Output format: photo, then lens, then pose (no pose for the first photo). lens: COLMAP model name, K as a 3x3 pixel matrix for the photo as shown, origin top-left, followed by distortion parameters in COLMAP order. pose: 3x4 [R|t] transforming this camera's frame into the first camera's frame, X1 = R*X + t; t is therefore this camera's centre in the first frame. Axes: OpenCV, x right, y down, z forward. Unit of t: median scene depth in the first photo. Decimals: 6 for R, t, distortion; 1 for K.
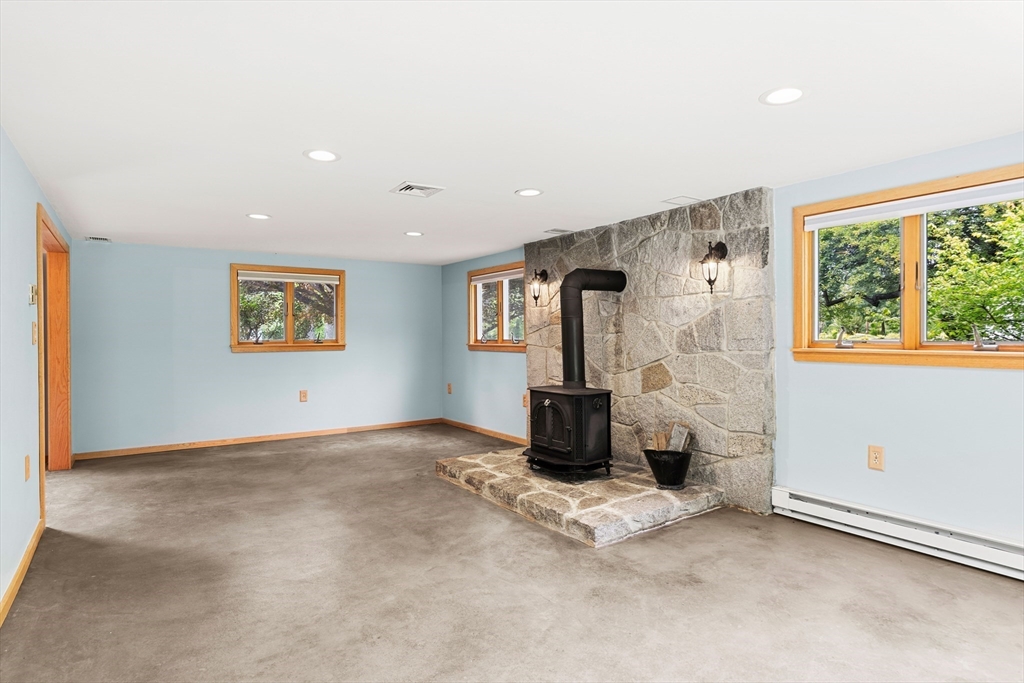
lens RADIAL K [[554.2, 0, 513.0], [0, 554.2, 339.9], [0, 0, 1]] dist [-0.000479, -0.000428]
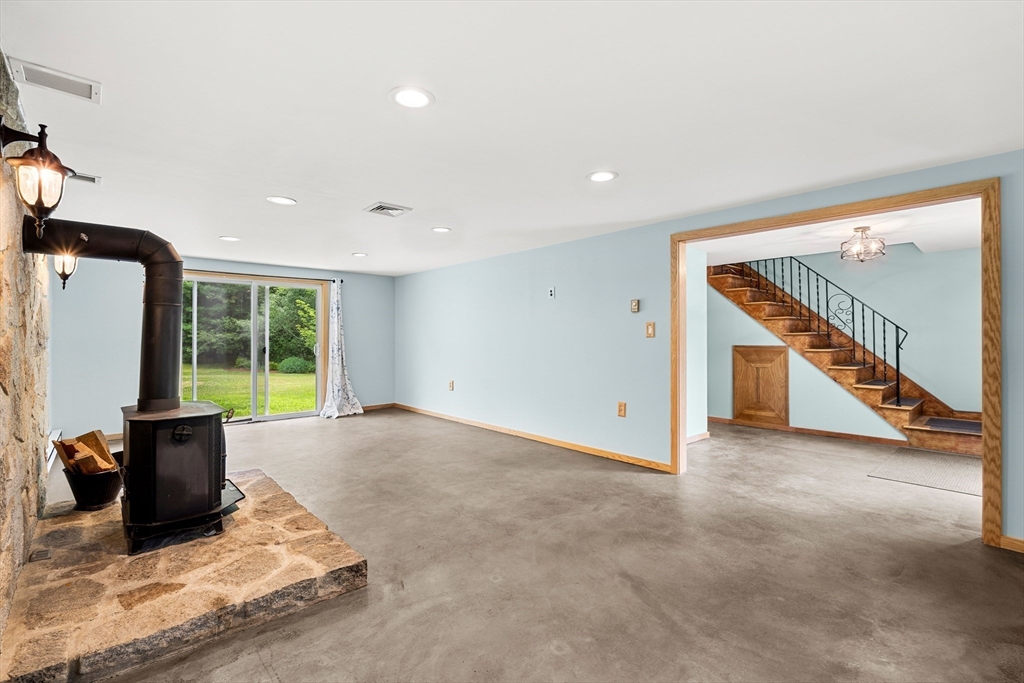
lens RADIAL K [[454.3, 0, 516.3], [0, 454.3, 336.6], [0, 0, 1]] dist [-0.004112, 0.000291]
pose [[-0.989627, 0.006627, -0.143505, -0.274174], [0.005846, 0.999966, 0.005861, -0.003250], [0.143539, 0.004961, -0.989632, 1.807442]]
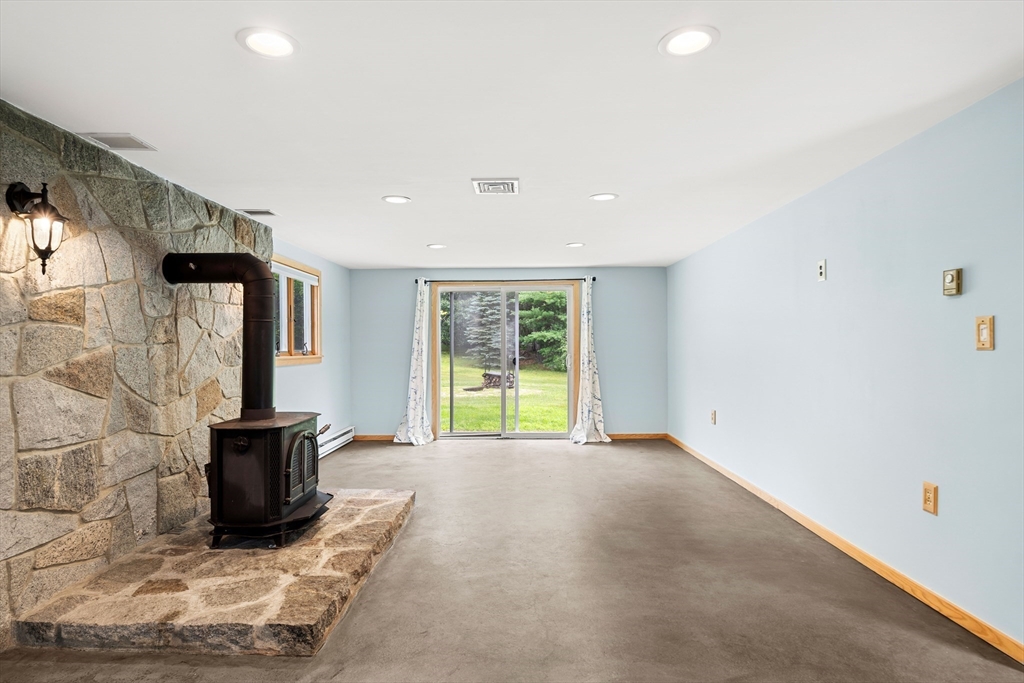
lens RADIAL K [[554.2, 0, 510.6], [0, 554.2, 343.8], [0, 0, 1]] dist [-0.000479, -0.000428]
pose [[-0.817375, 0.012187, 0.575977, -0.652036], [0.014082, 0.999900, -0.001173, -0.006325], [-0.575933, 0.007153, -0.817465, 1.573500]]
